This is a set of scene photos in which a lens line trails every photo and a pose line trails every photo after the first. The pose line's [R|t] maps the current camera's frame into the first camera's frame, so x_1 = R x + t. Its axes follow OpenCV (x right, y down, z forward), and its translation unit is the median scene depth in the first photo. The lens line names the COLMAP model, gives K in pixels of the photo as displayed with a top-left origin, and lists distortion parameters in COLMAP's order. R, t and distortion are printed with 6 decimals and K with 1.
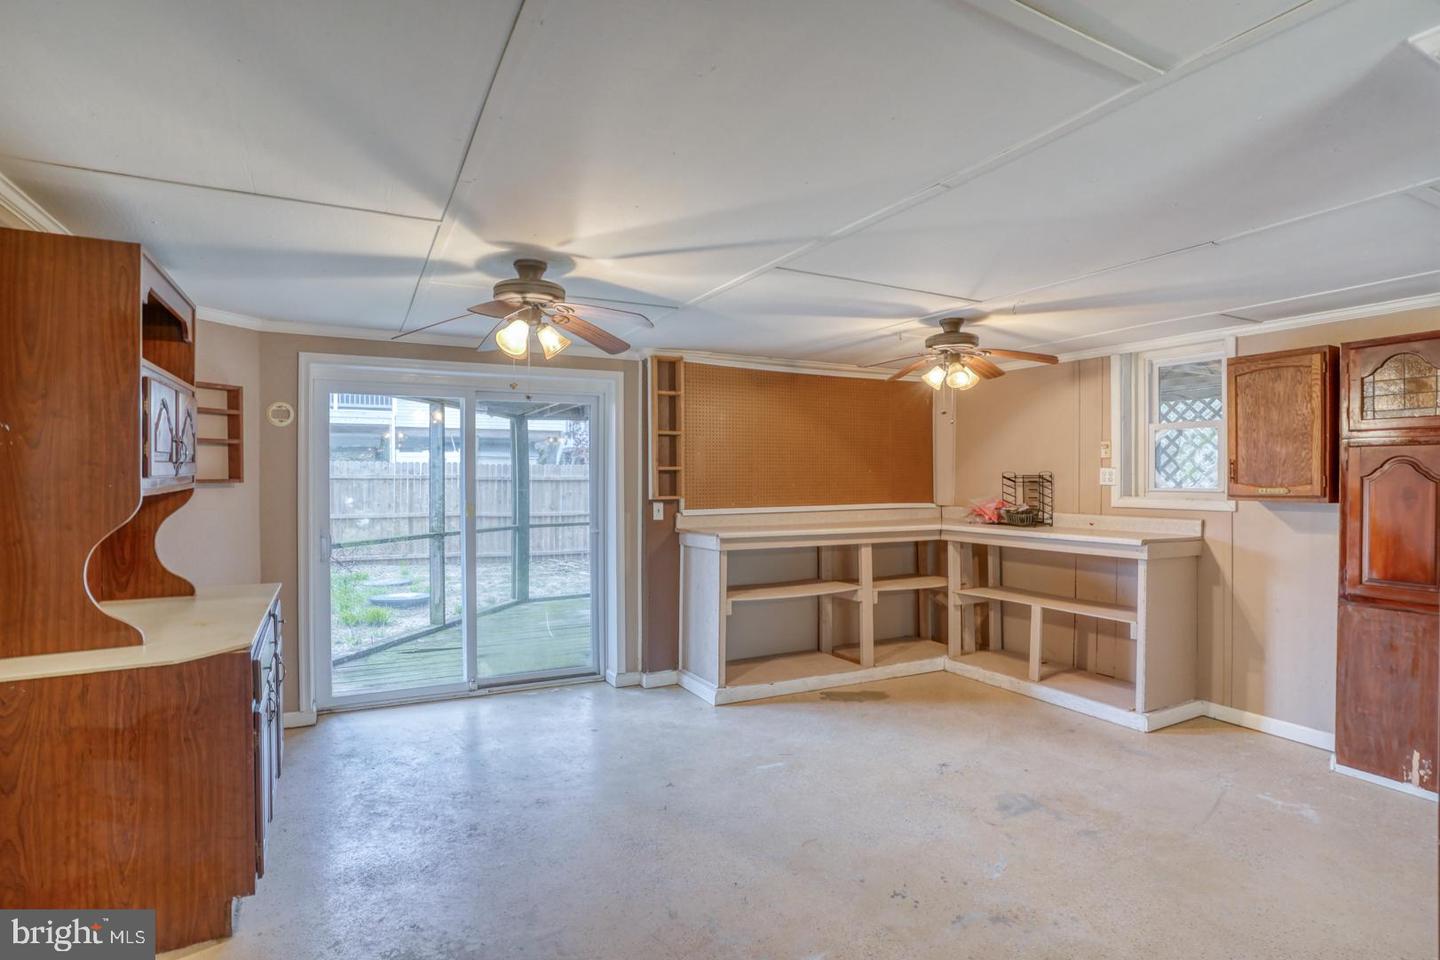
lens RADIAL K [[703.5, 0, 714.1], [0, 703.5, 474.1], [0, 0, 1]] dist [-0.075260, 0.032810]
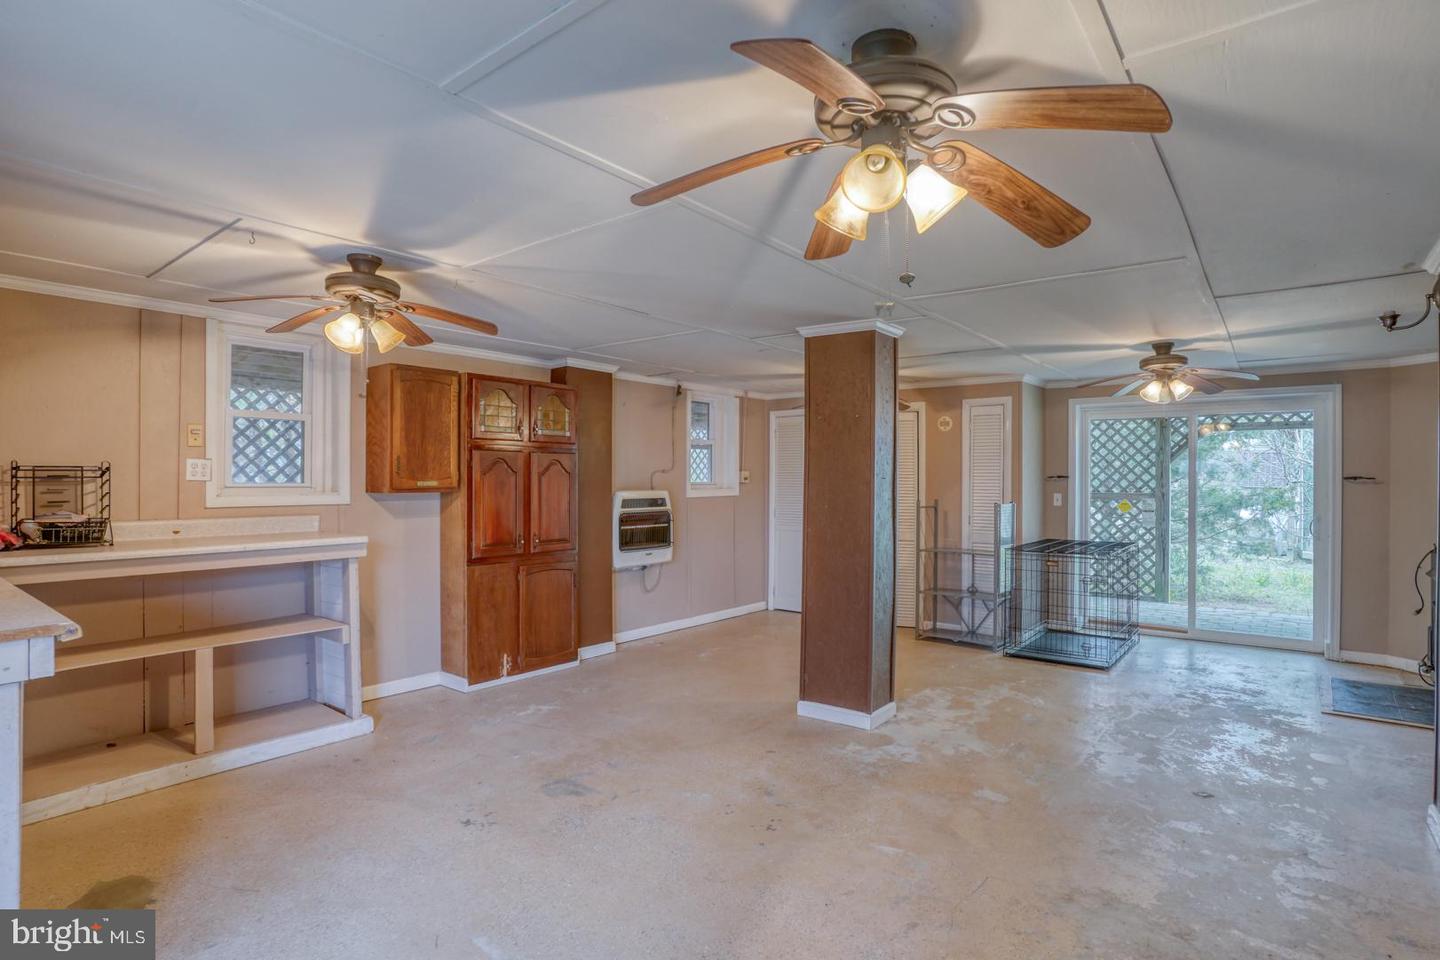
lens RADIAL K [[739.2, 0, 707.1], [0, 739.2, 474.0], [0, 0, 1]] dist [-0.085374, 0.039240]
pose [[-0.395798, 0.002140, 0.918335, -0.557795], [-0.009399, 0.999935, -0.006381, 0.011425], [-0.918290, -0.011157, -0.395752, 1.069129]]
